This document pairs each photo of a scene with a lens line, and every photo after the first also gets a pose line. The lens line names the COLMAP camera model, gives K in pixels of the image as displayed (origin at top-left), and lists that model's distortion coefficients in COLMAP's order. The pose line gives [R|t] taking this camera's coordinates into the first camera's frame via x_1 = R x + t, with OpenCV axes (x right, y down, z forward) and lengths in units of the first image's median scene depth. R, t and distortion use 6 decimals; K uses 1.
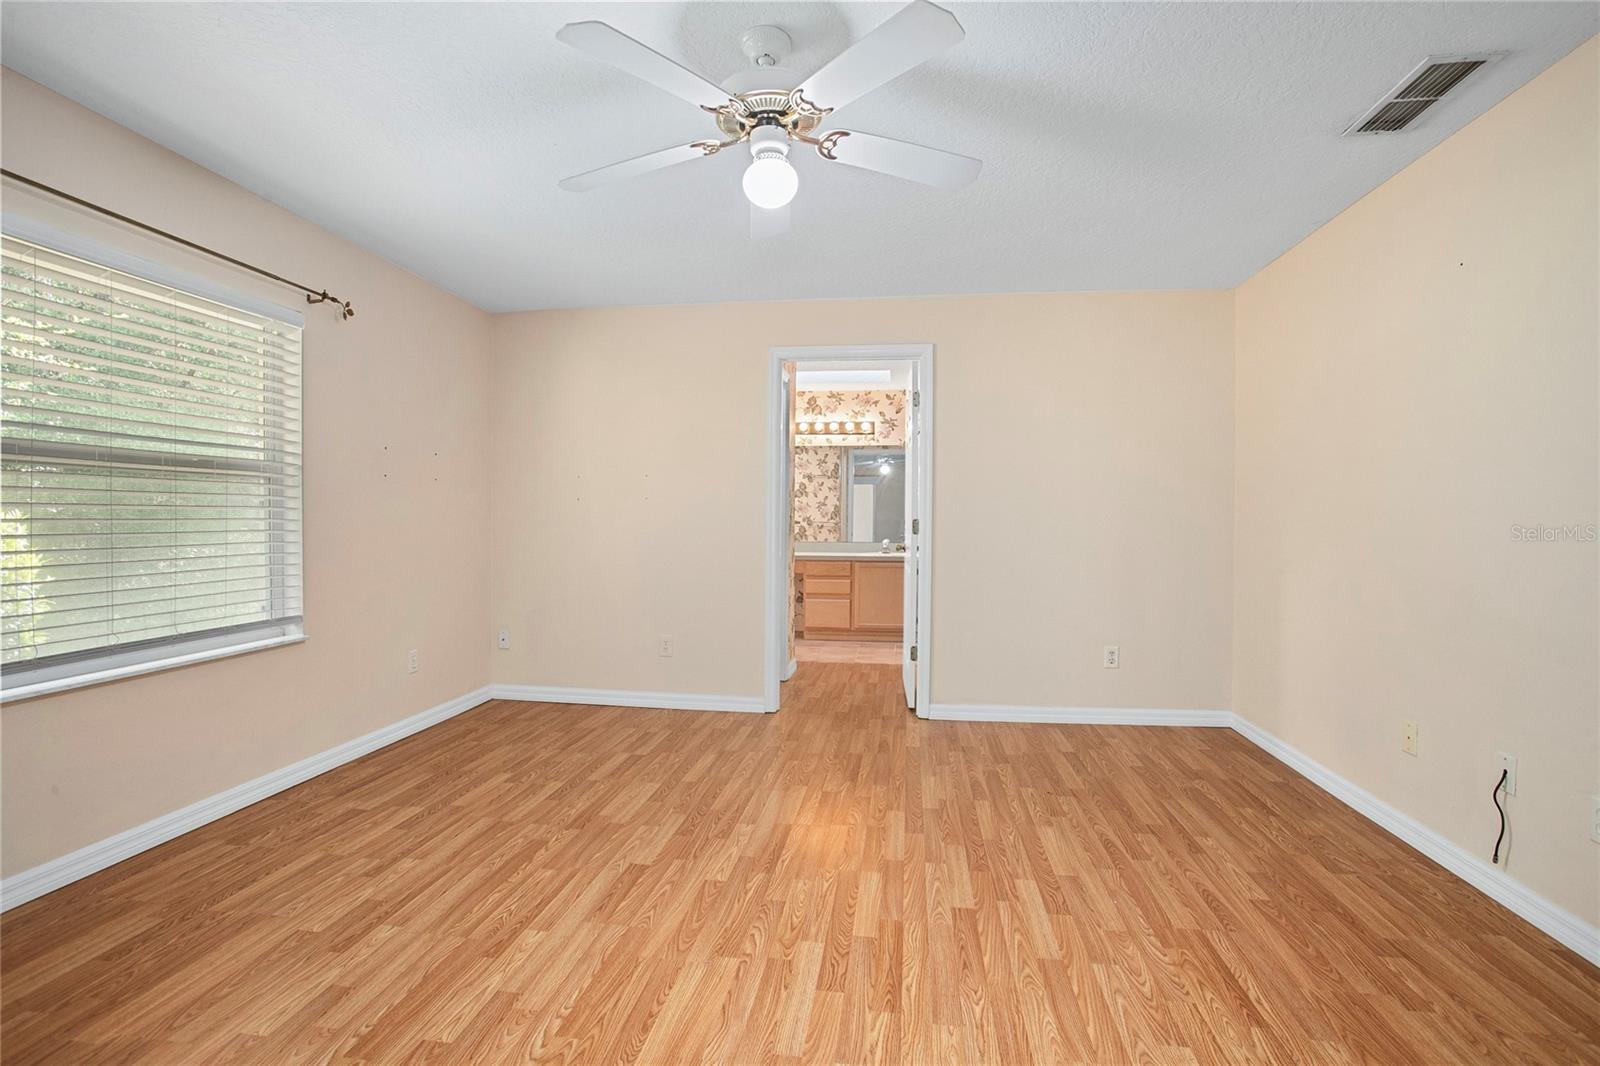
lens RADIAL K [[733.8, 0, 801.1], [0, 733.8, 524.2], [0, 0, 1]] dist [-0.080996, 0.034528]
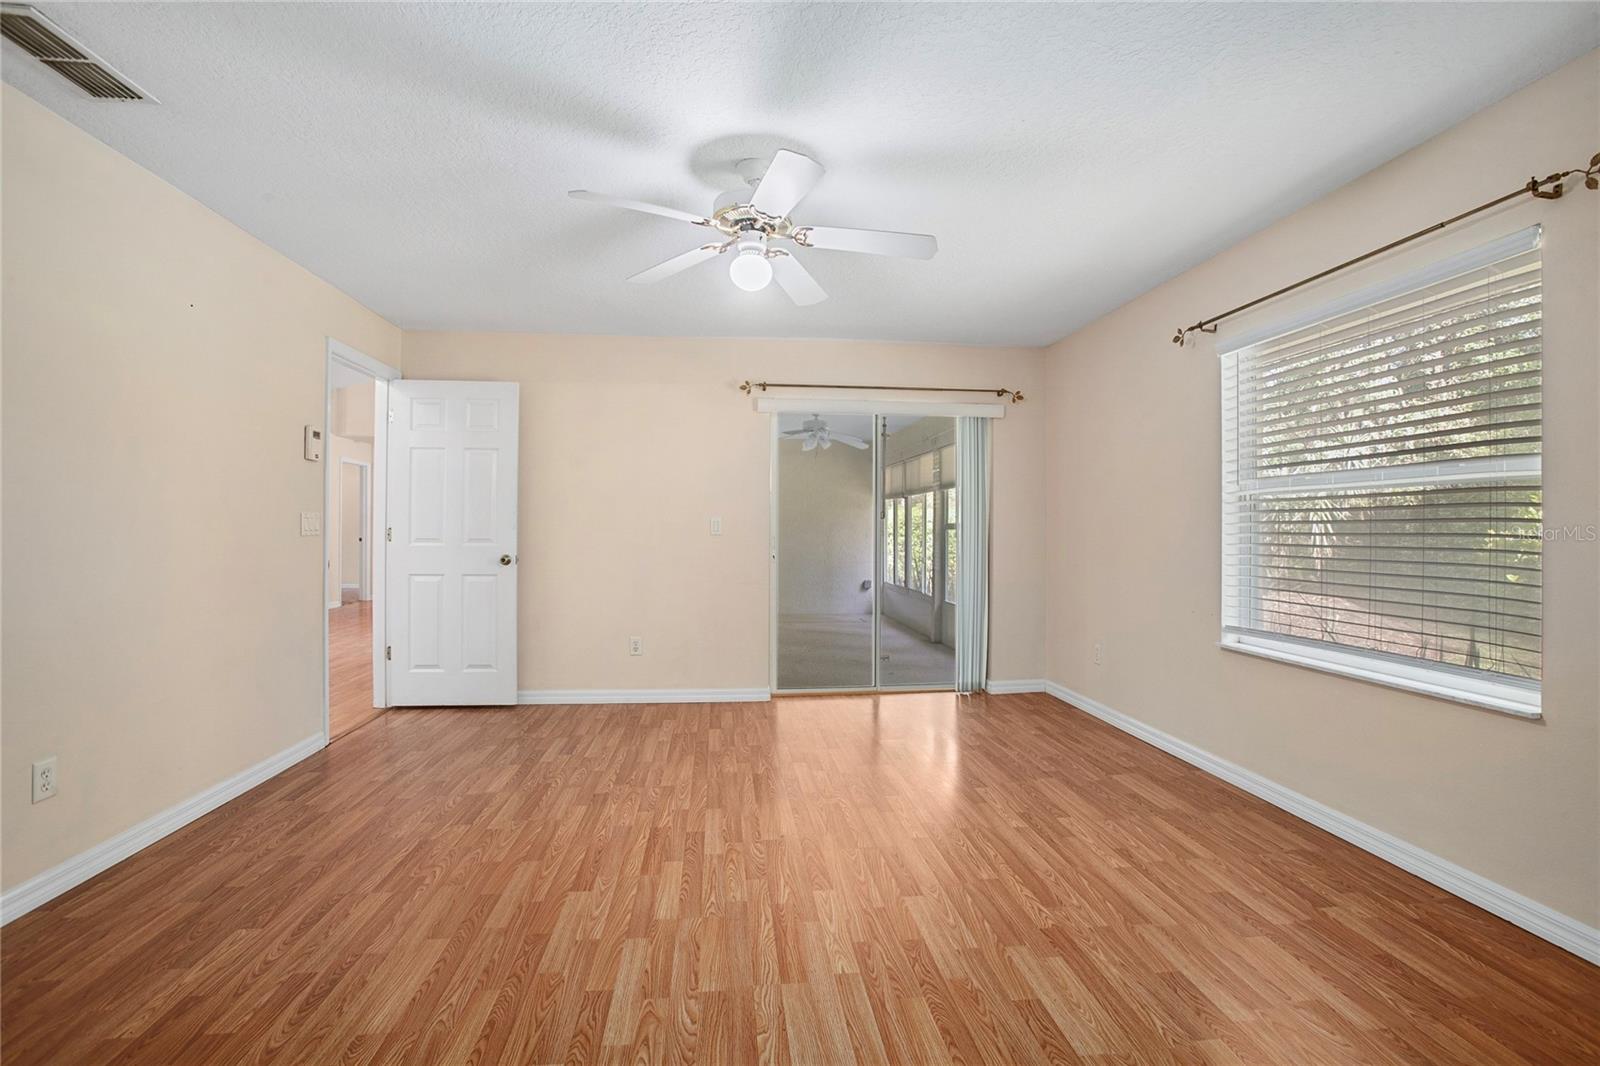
lens RADIAL K [[733.8, 0, 801.1], [0, 733.8, 524.2], [0, 0, 1]] dist [-0.080996, 0.034528]
pose [[-0.967420, -0.009511, -0.252999, 0.165189], [-0.010213, 0.999947, 0.001463, -0.015594], [0.252972, 0.003999, -0.967465, 1.910783]]
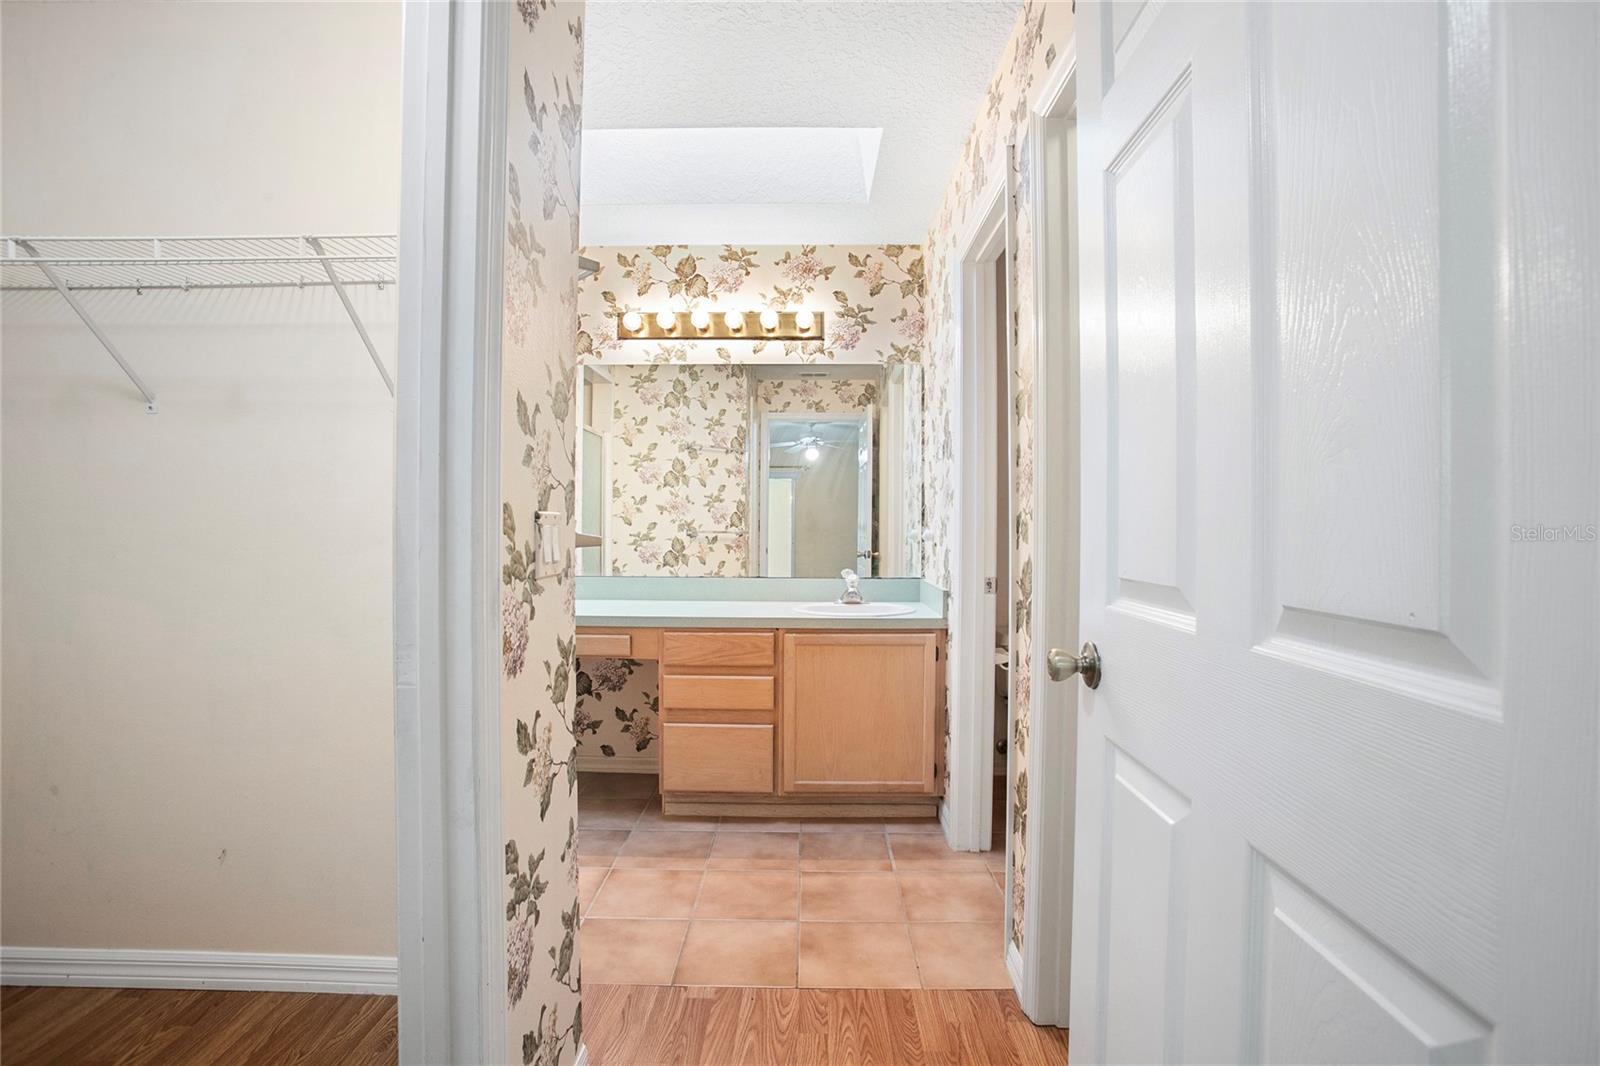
lens RADIAL K [[733.8, 0, 801.1], [0, 733.8, 524.2], [0, 0, 1]] dist [-0.080996, 0.034528]
pose [[0.991906, -0.000988, 0.126967, 0.028544], [0.002012, 0.999966, -0.007939, -0.004776], [-0.126955, 0.008130, 0.991875, 0.550862]]
